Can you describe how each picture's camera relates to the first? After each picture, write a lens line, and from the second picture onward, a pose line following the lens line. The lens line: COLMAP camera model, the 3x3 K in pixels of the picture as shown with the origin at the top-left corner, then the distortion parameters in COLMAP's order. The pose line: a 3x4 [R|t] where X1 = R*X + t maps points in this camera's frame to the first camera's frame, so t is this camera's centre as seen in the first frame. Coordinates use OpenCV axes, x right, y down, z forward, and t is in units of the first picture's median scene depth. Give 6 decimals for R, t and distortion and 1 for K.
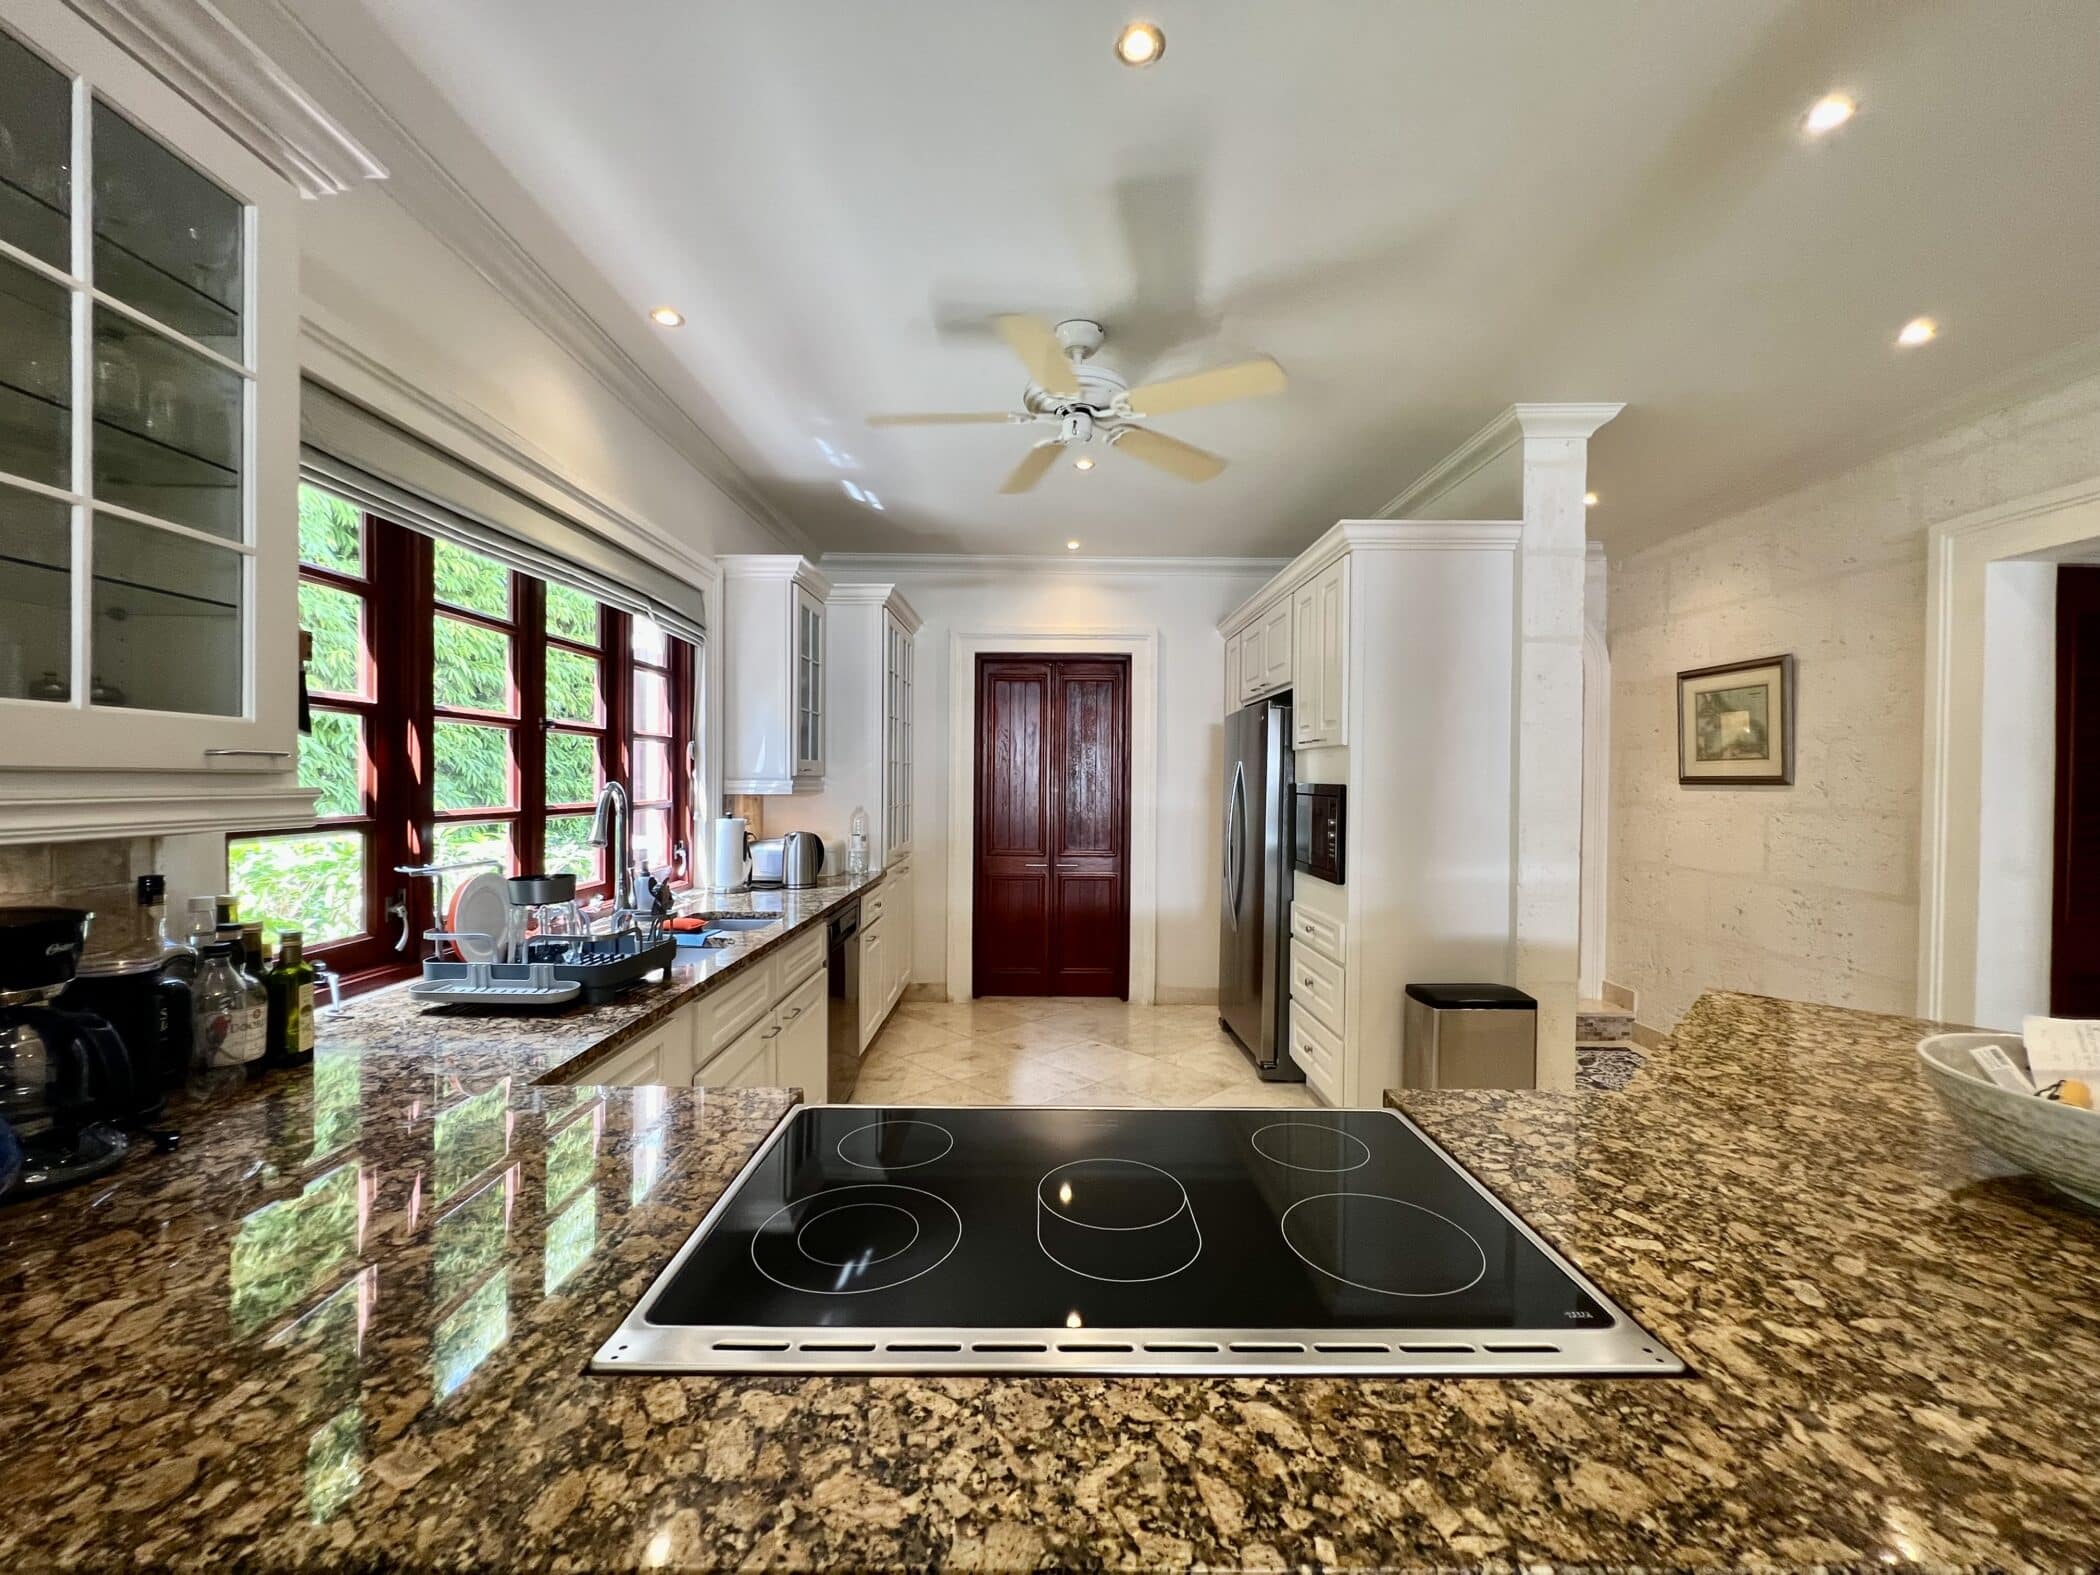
lens RADIAL K [[842.1, 0, 1051.7], [0, 842.1, 789.6], [0, 0, 1]] dist [-0.003774, 0.001382]
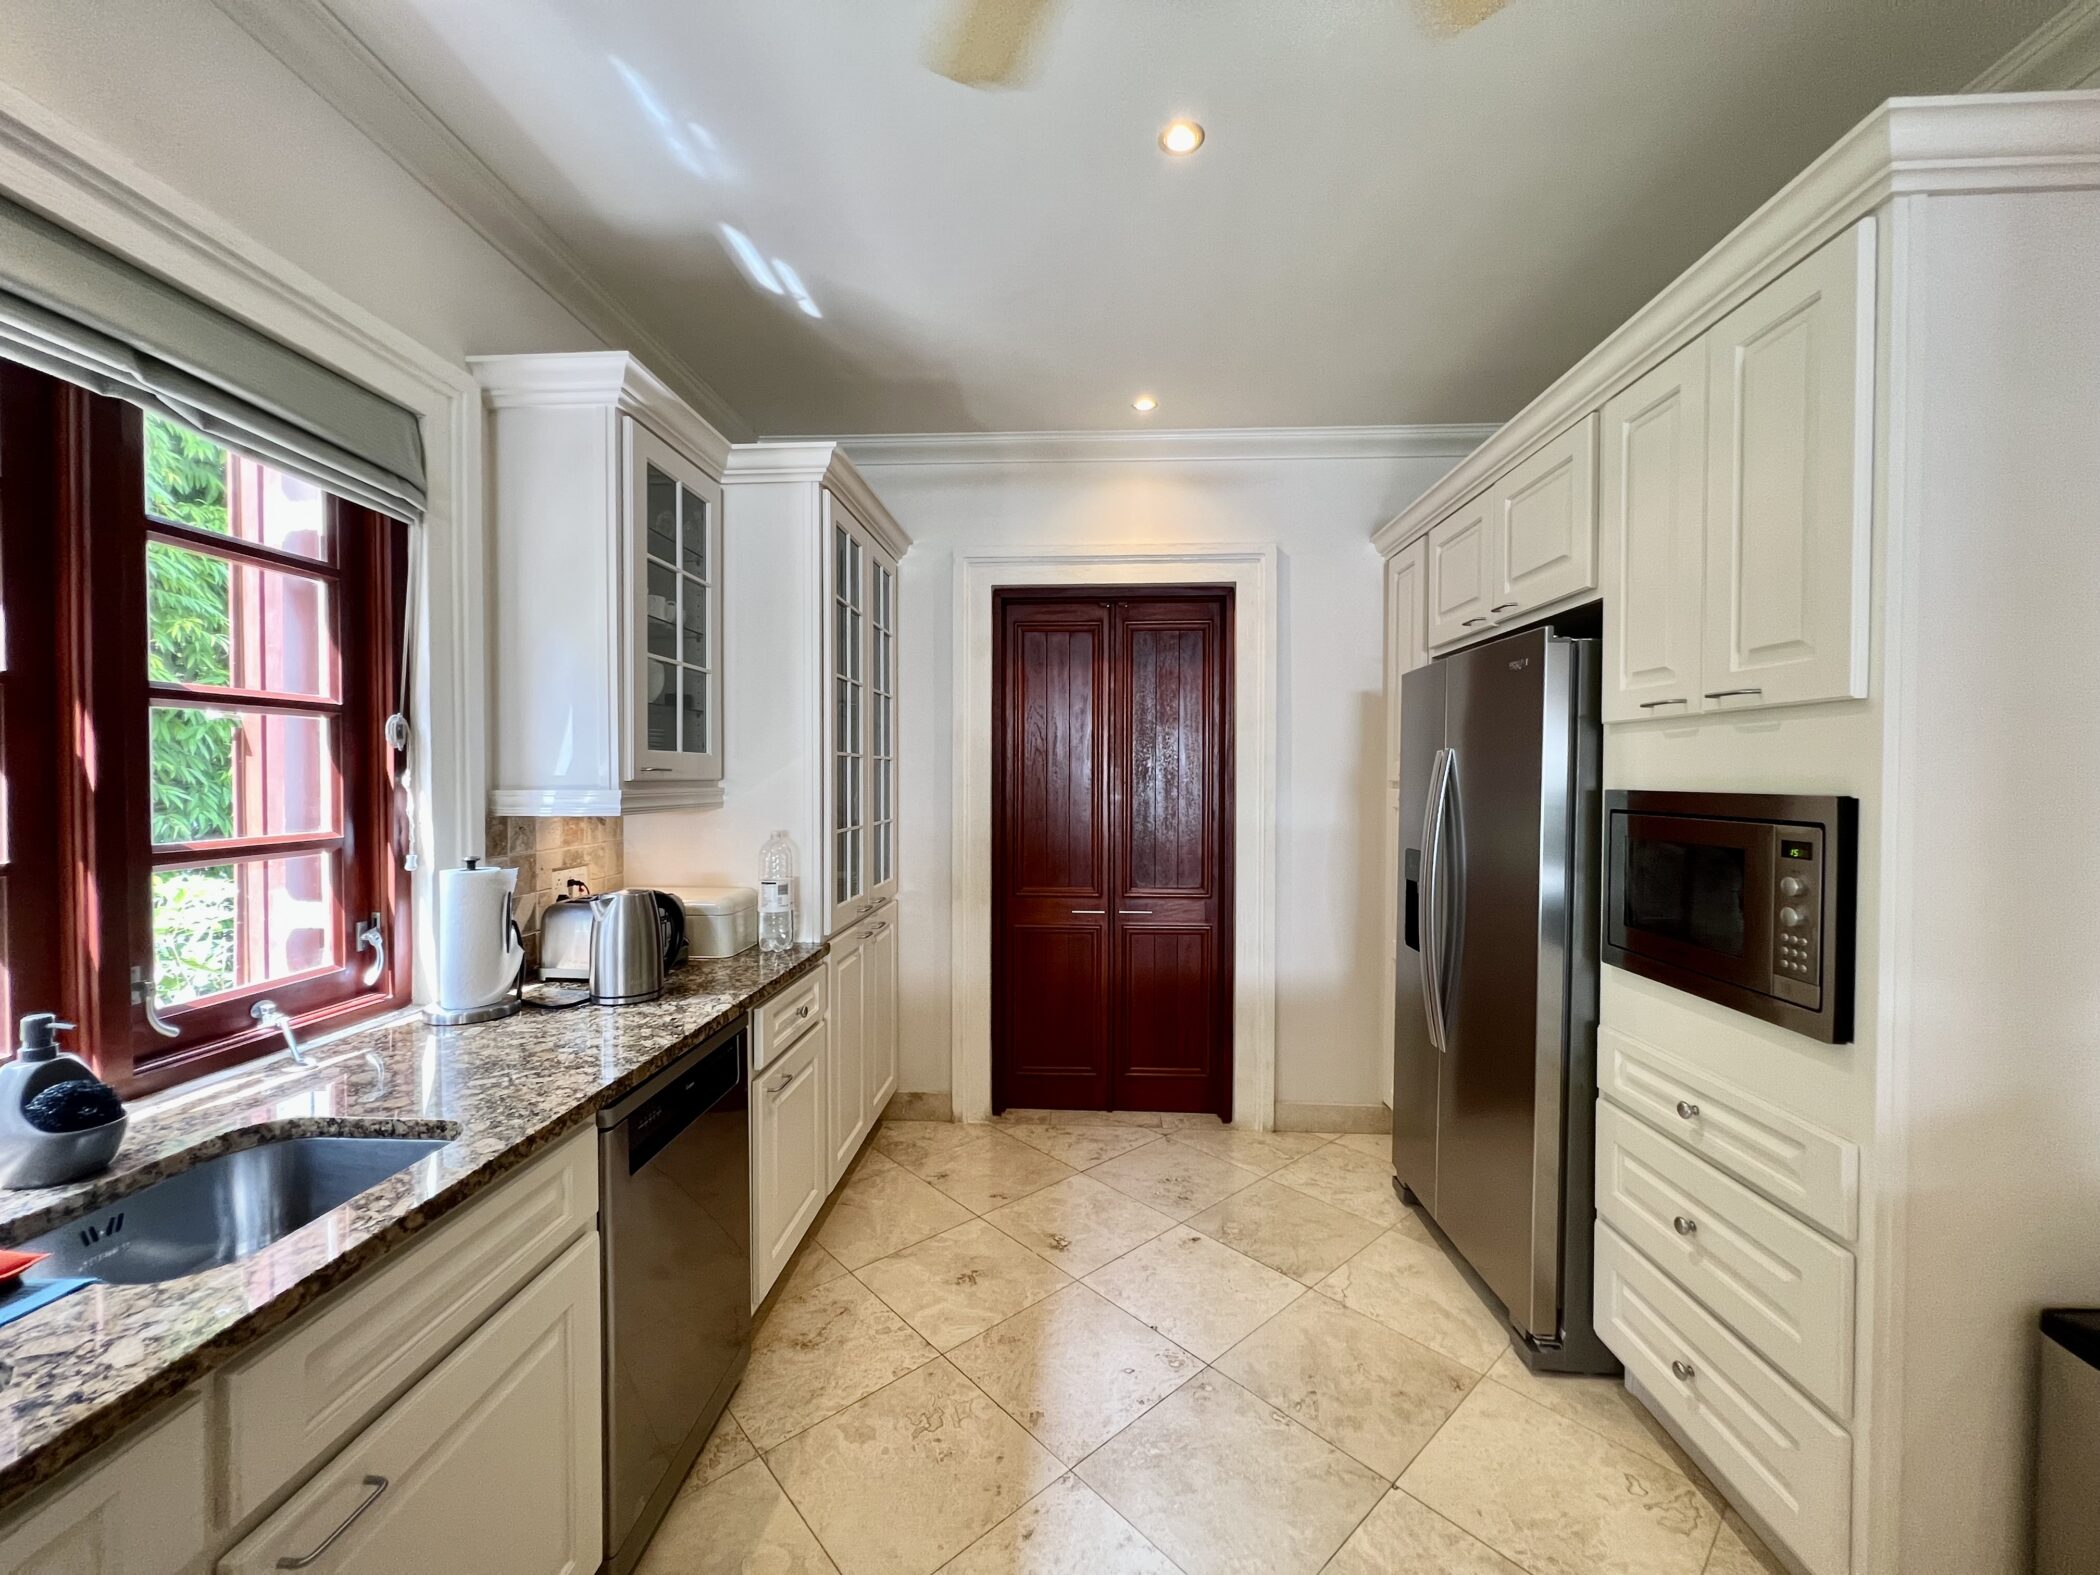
lens RADIAL K [[842.1, 0, 1052.3], [0, 842.1, 789.2], [0, 0, 1]] dist [-0.003774, 0.001382]
pose [[0.998169, -0.005275, -0.060255, -0.009097], [0.005487, 0.999979, 0.003368, -0.011922], [0.060236, -0.003692, 0.998177, 0.517160]]
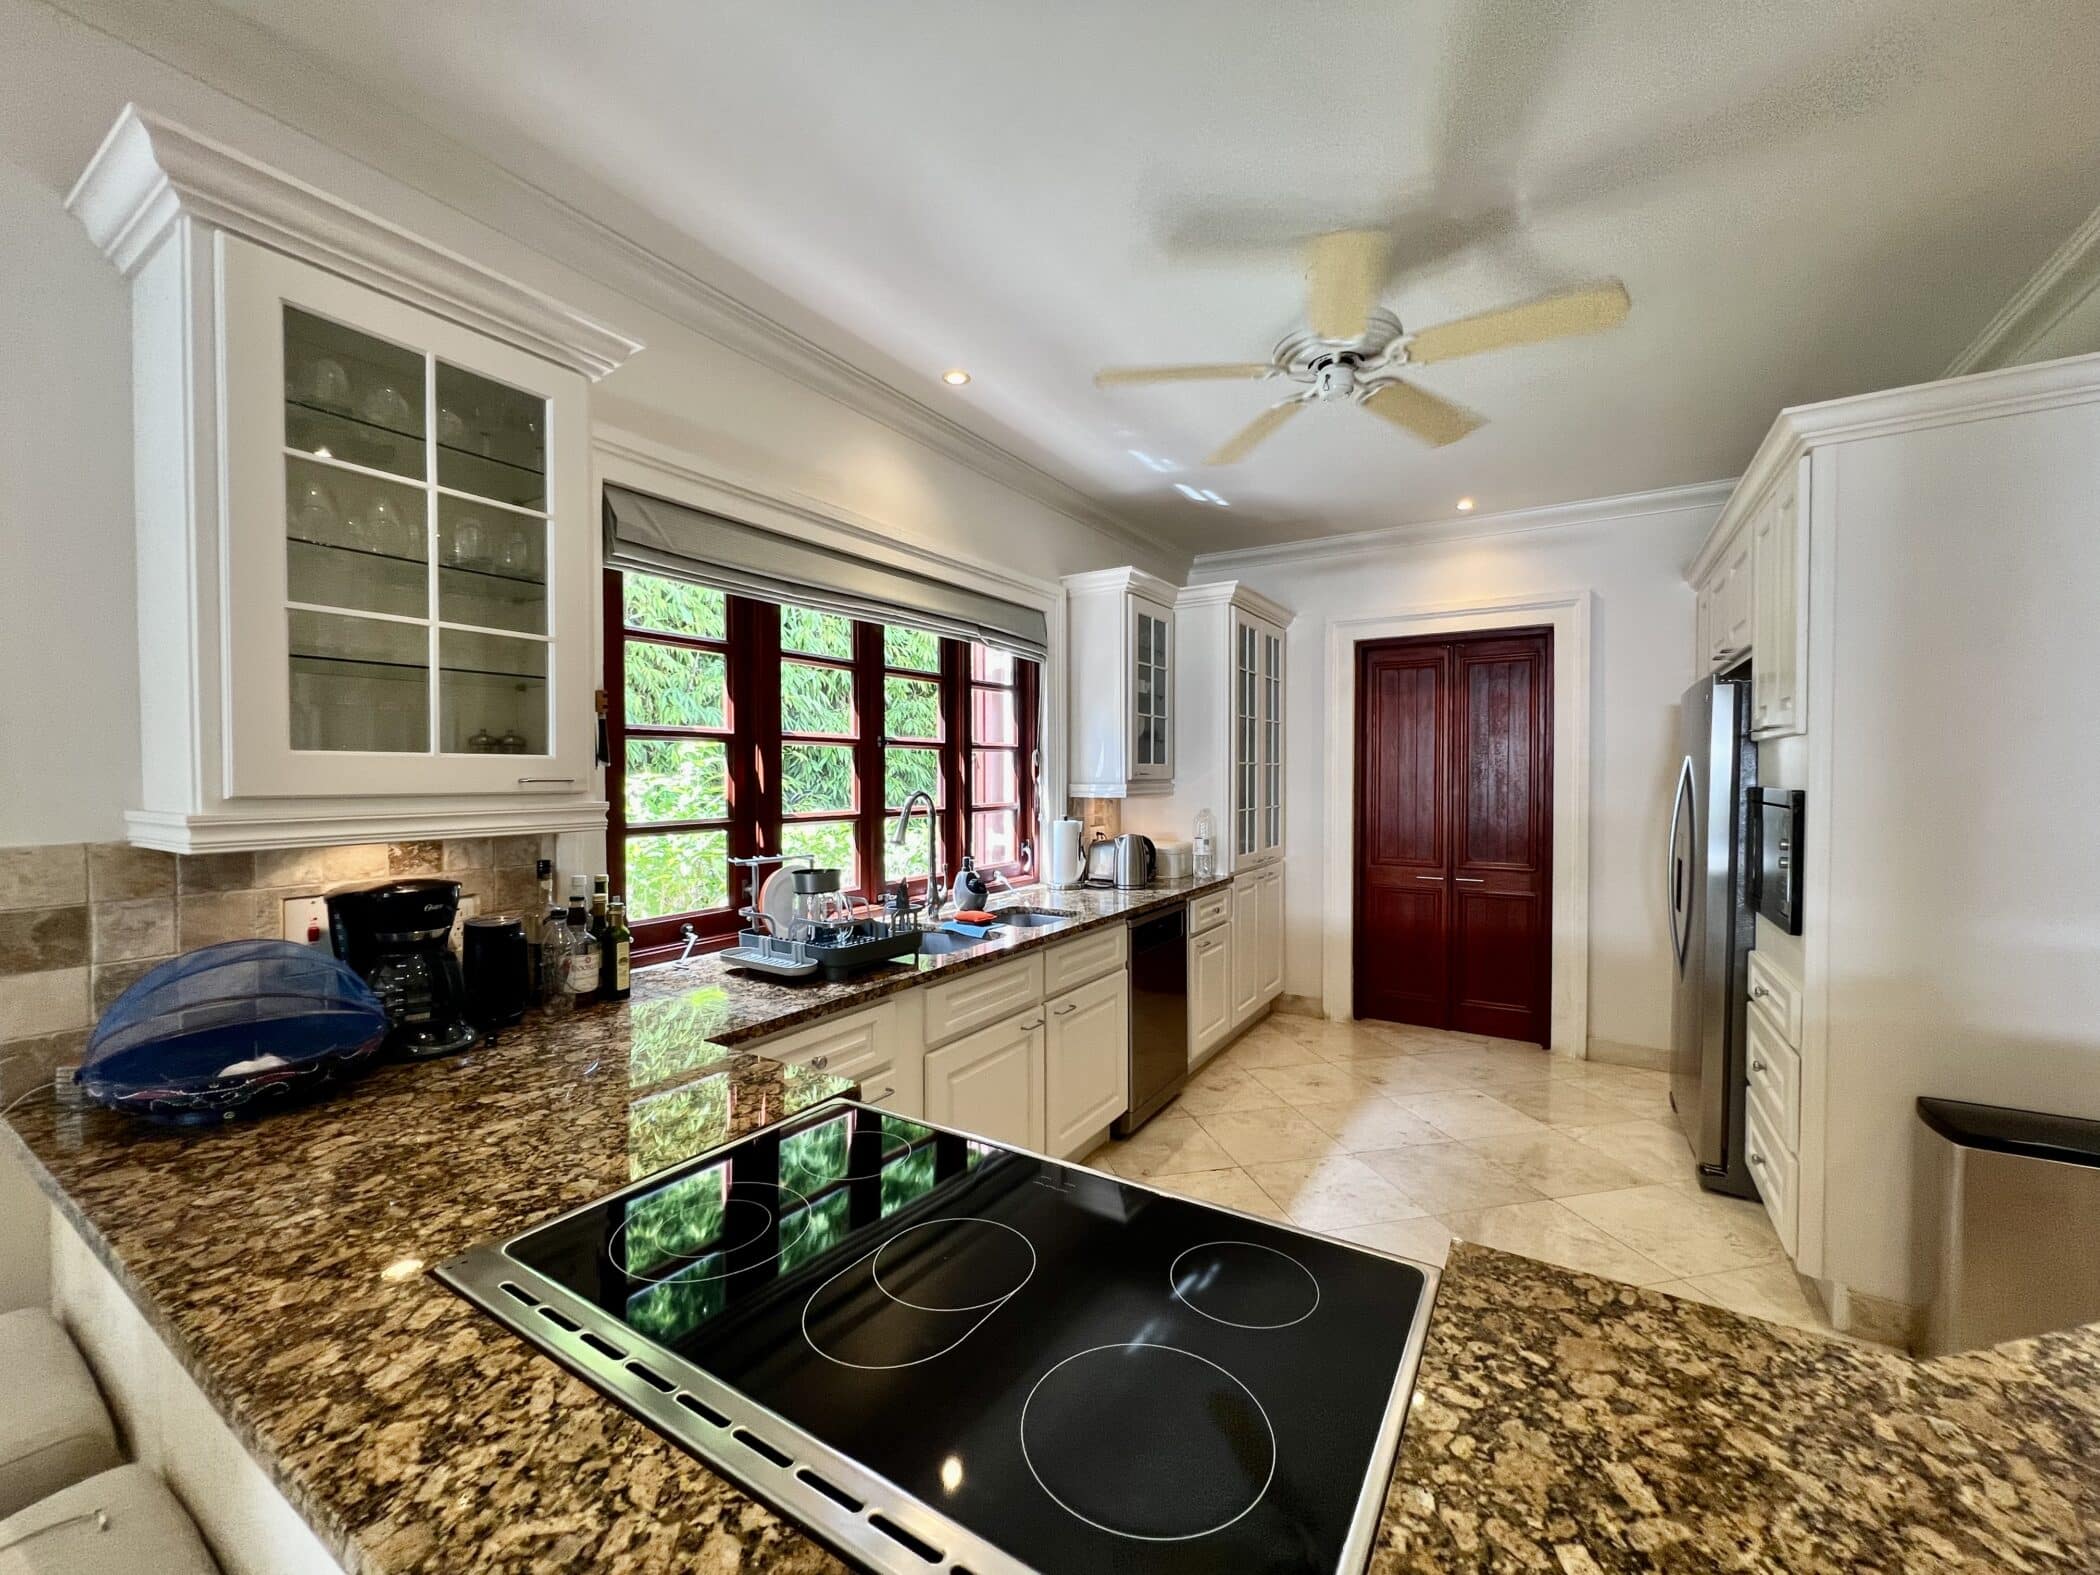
lens RADIAL K [[842.1, 0, 1052.8], [0, 842.1, 788.5], [0, 0, 1]] dist [-0.003774, 0.001382]
pose [[0.844006, 0.000391, -0.536334, 0.179781], [0.002193, 0.999989, 0.004179, -0.010891], [0.536329, -0.004704, 0.843996, 0.079333]]
